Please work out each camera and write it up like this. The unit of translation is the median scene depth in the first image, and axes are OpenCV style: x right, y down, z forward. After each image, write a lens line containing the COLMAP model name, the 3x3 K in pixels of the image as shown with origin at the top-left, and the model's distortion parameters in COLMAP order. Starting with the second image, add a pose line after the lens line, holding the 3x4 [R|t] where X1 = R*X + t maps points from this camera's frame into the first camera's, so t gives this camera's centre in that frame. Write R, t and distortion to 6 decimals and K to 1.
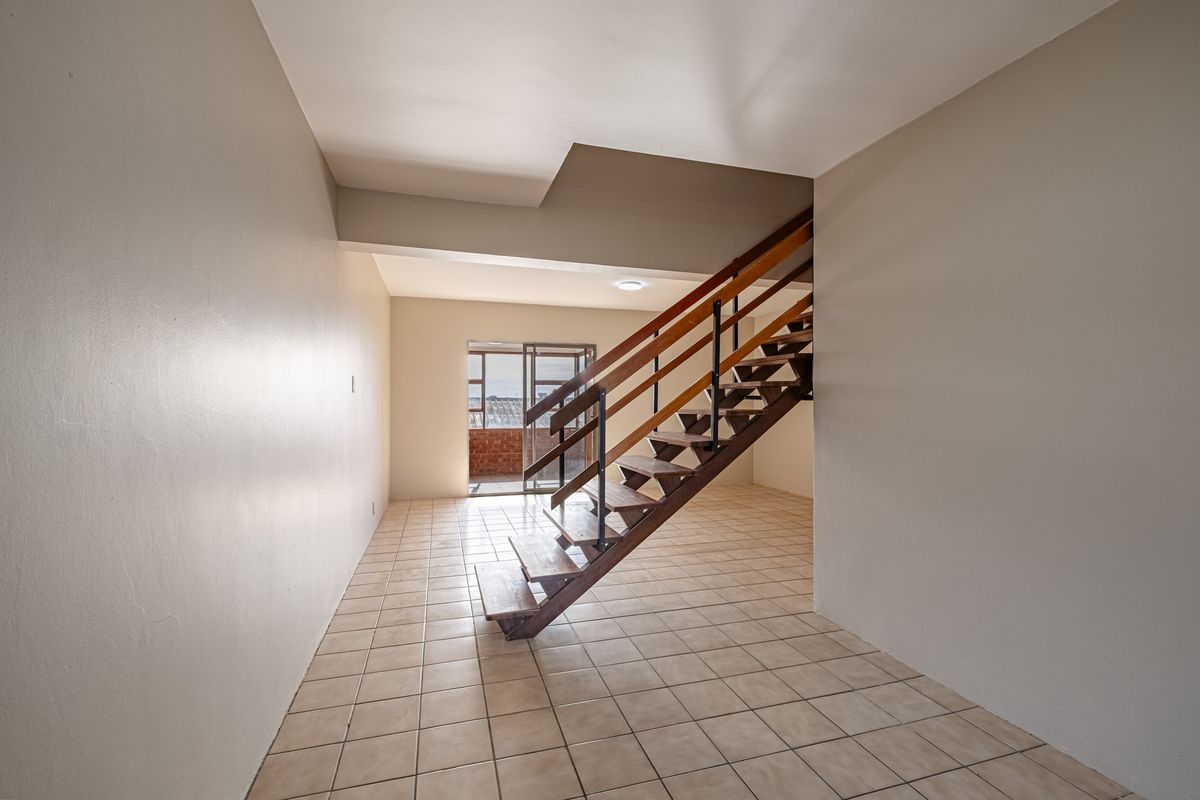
lens RADIAL K [[525.4, 0, 604.5], [0, 525.4, 401.3], [0, 0, 1]] dist [0.000303, -0.001749]
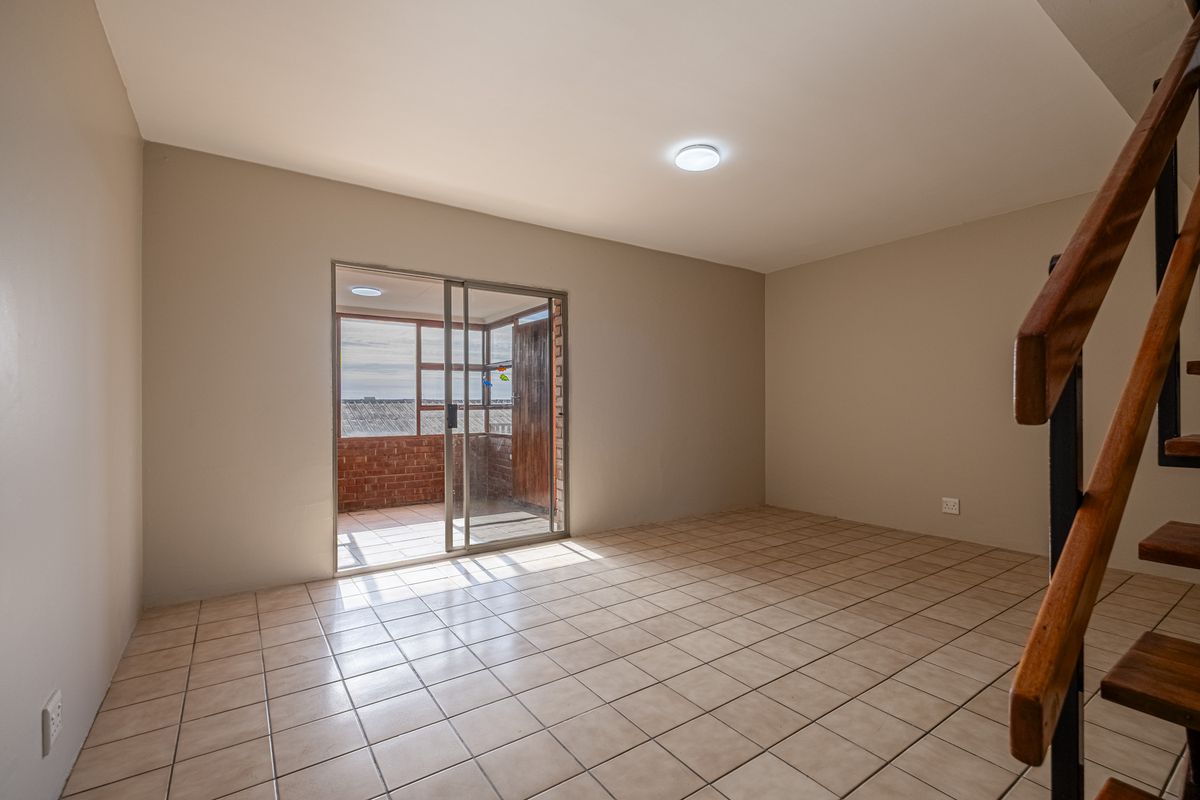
lens RADIAL K [[525.4, 0, 603.4], [0, 525.4, 406.0], [0, 0, 1]] dist [0.000303, -0.001749]
pose [[0.953143, -0.005361, 0.302473, -0.156694], [0.005400, 0.999985, 0.000708, 0.021164], [-0.302473, 0.000958, 0.953158, 0.420876]]
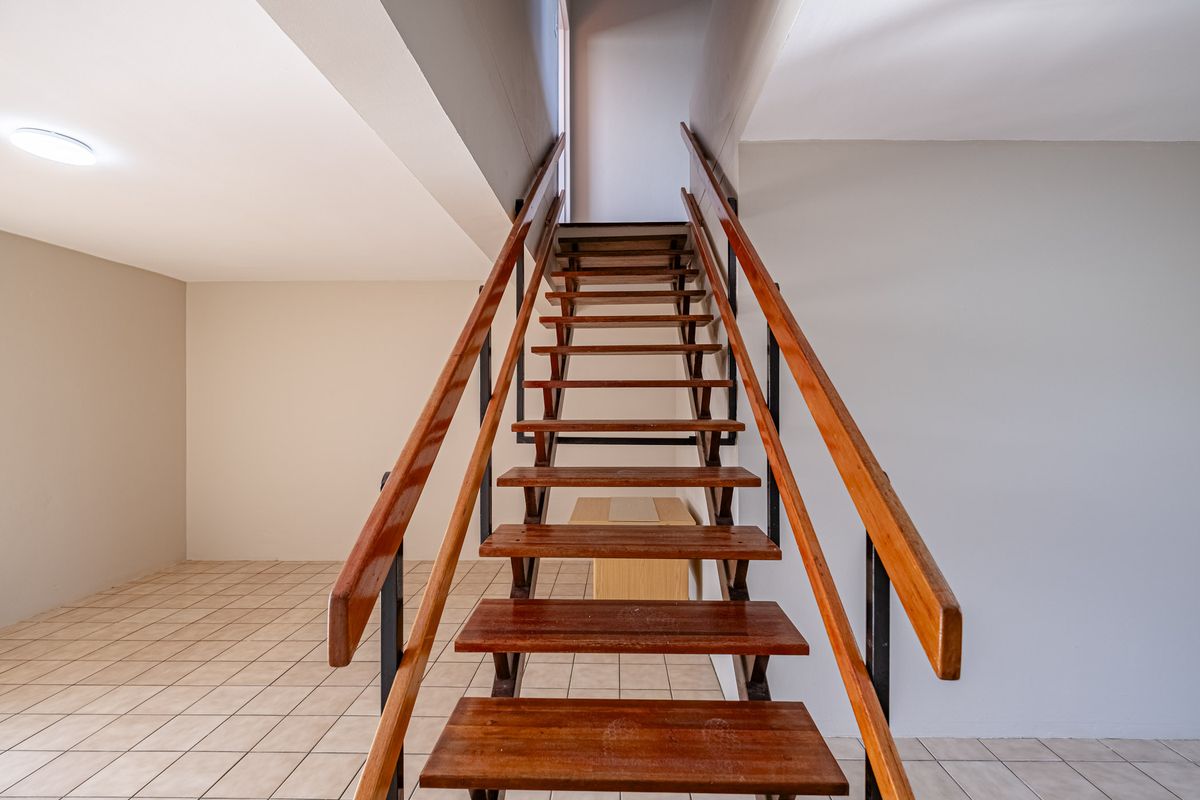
lens RADIAL K [[525.4, 0, 608.1], [0, 525.4, 406.1], [0, 0, 1]] dist [0.000303, -0.001749]
pose [[0.306930, -0.009455, 0.951685, -0.149592], [-0.002258, 0.999941, 0.010662, -0.030333], [-0.951730, -0.005421, 0.306890, 0.396080]]
